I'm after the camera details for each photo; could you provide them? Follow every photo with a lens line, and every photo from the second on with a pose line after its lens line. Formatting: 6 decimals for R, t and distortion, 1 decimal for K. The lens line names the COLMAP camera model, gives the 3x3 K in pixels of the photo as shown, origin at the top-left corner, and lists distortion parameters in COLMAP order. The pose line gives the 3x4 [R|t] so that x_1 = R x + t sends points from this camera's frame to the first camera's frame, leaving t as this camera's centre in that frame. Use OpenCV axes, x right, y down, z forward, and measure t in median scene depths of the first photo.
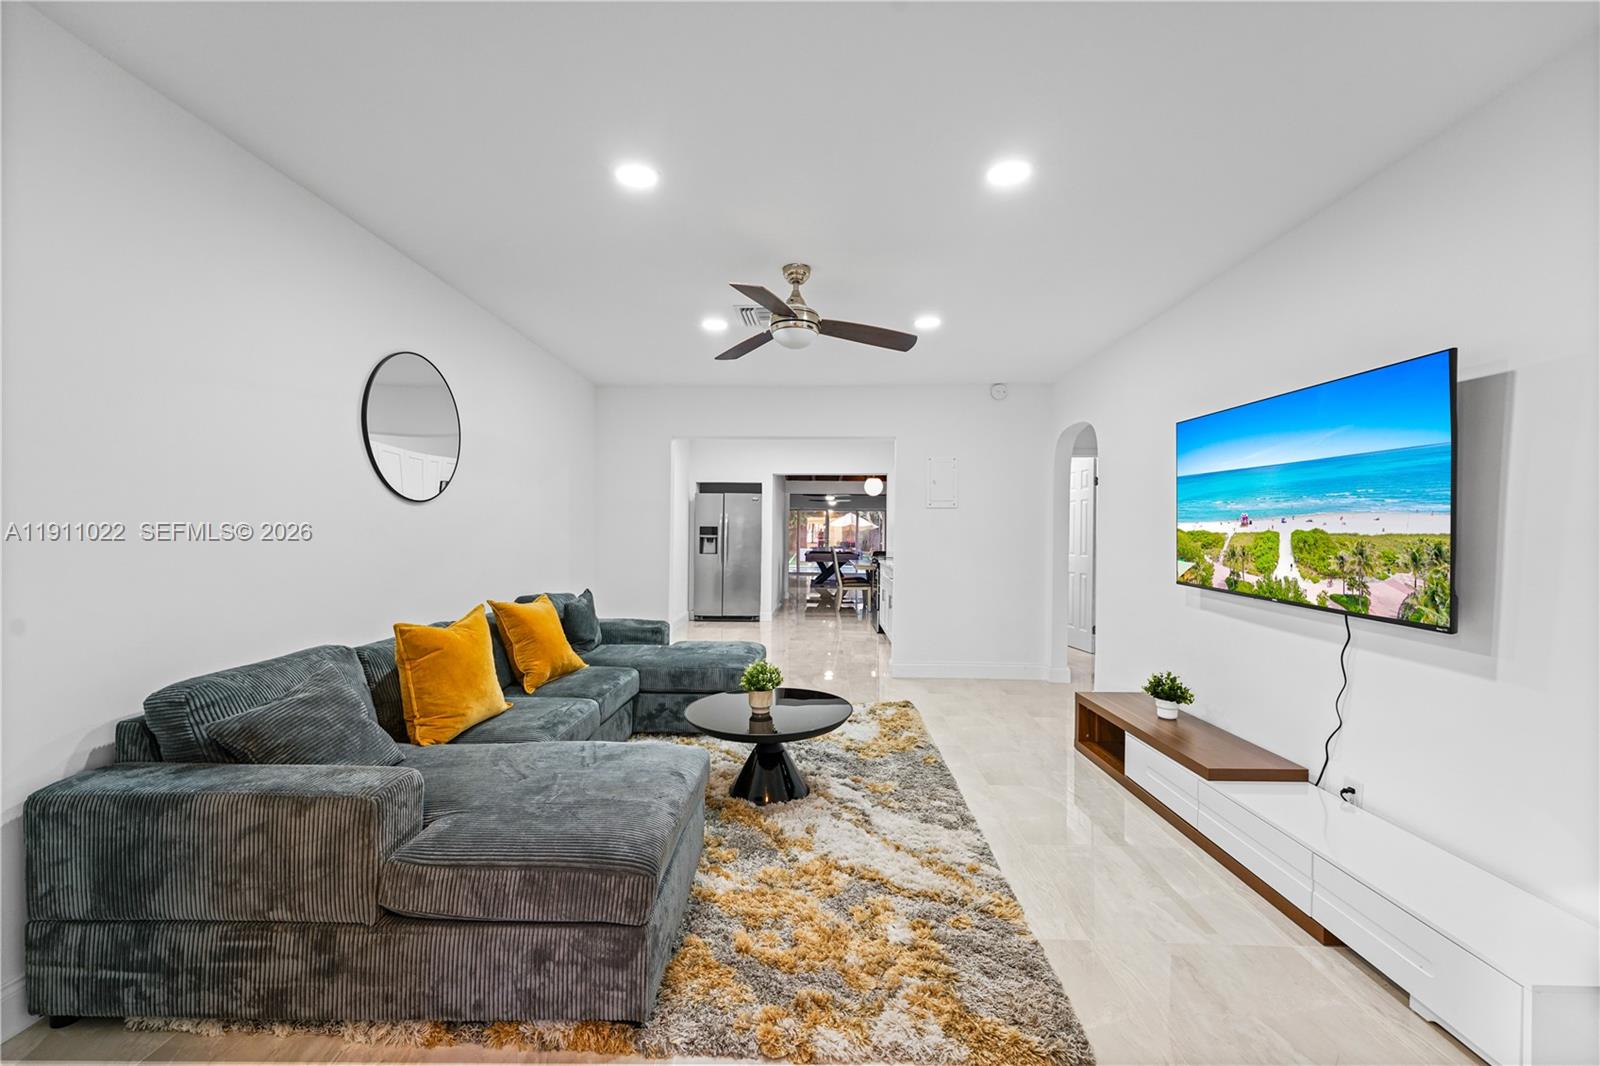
lens RADIAL K [[634.9, 0, 800.0], [0, 634.9, 533.0], [0, 0, 1]] dist [-0.000718, 0.000069]
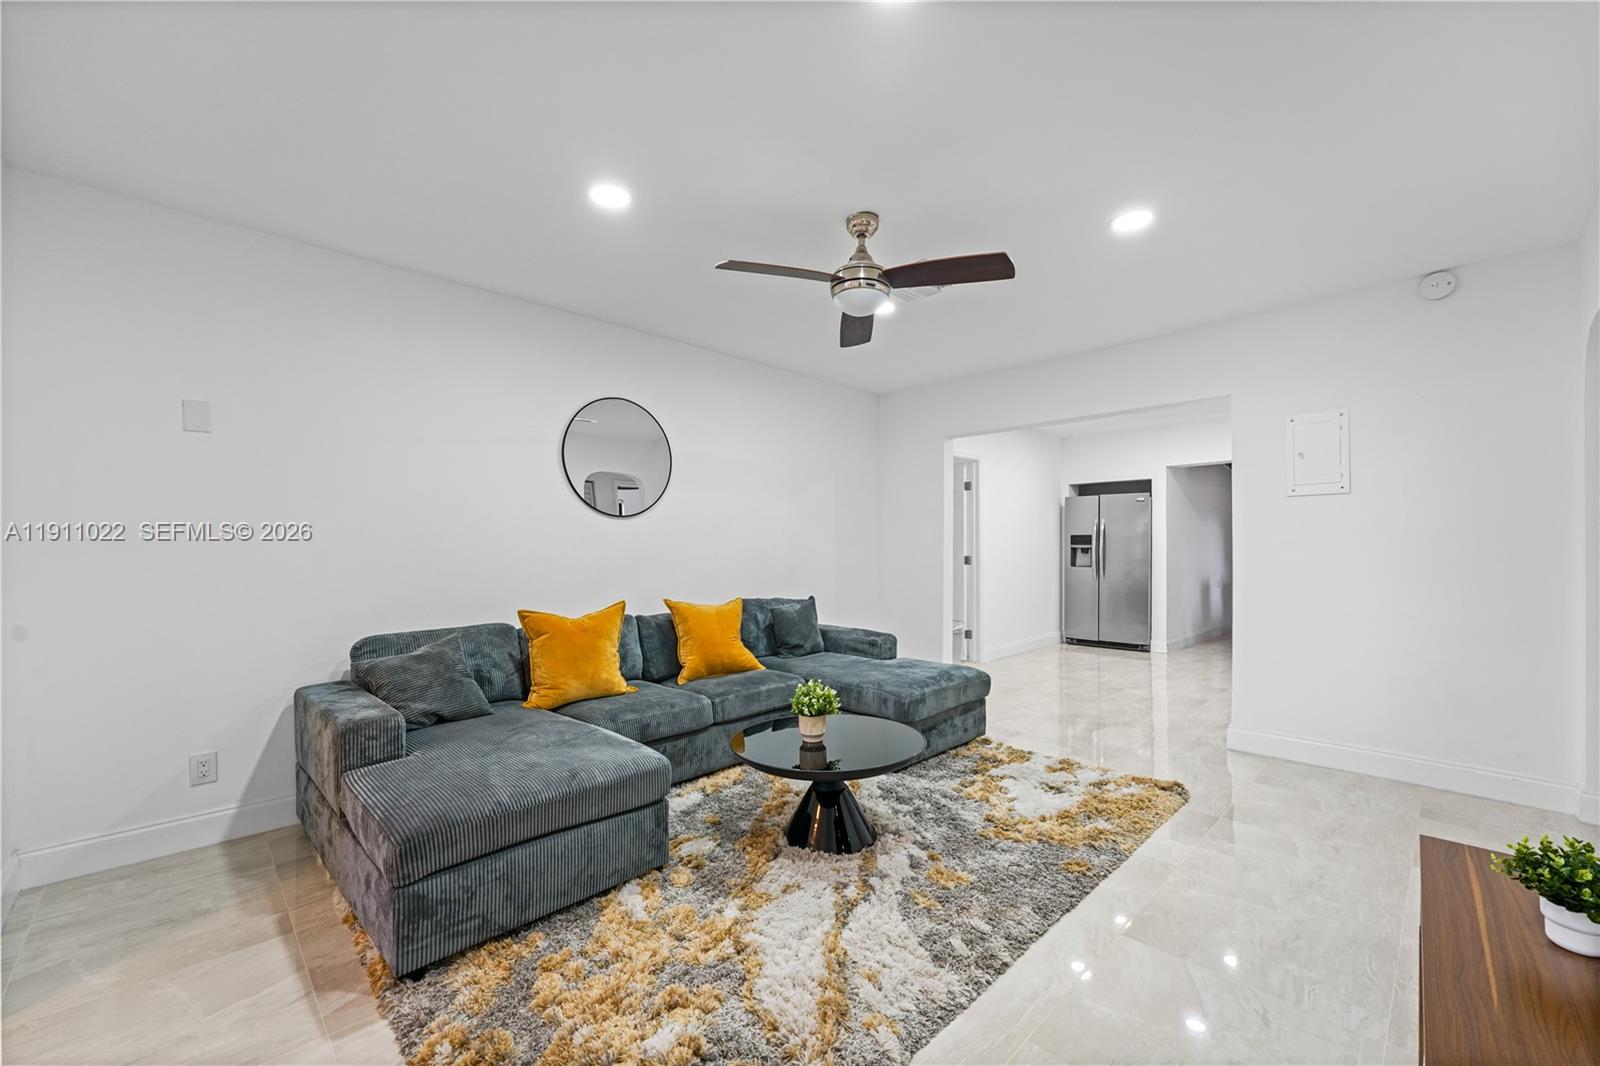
lens RADIAL K [[634.8, 0, 791.9], [0, 634.8, 545.5], [0, 0, 1]] dist [0.001453, -0.000190]
pose [[0.727305, -0.008591, -0.686260, 0.457310], [0.007295, 0.999962, -0.004787, 0.014879], [0.686275, -0.001524, 0.727340, 0.302696]]
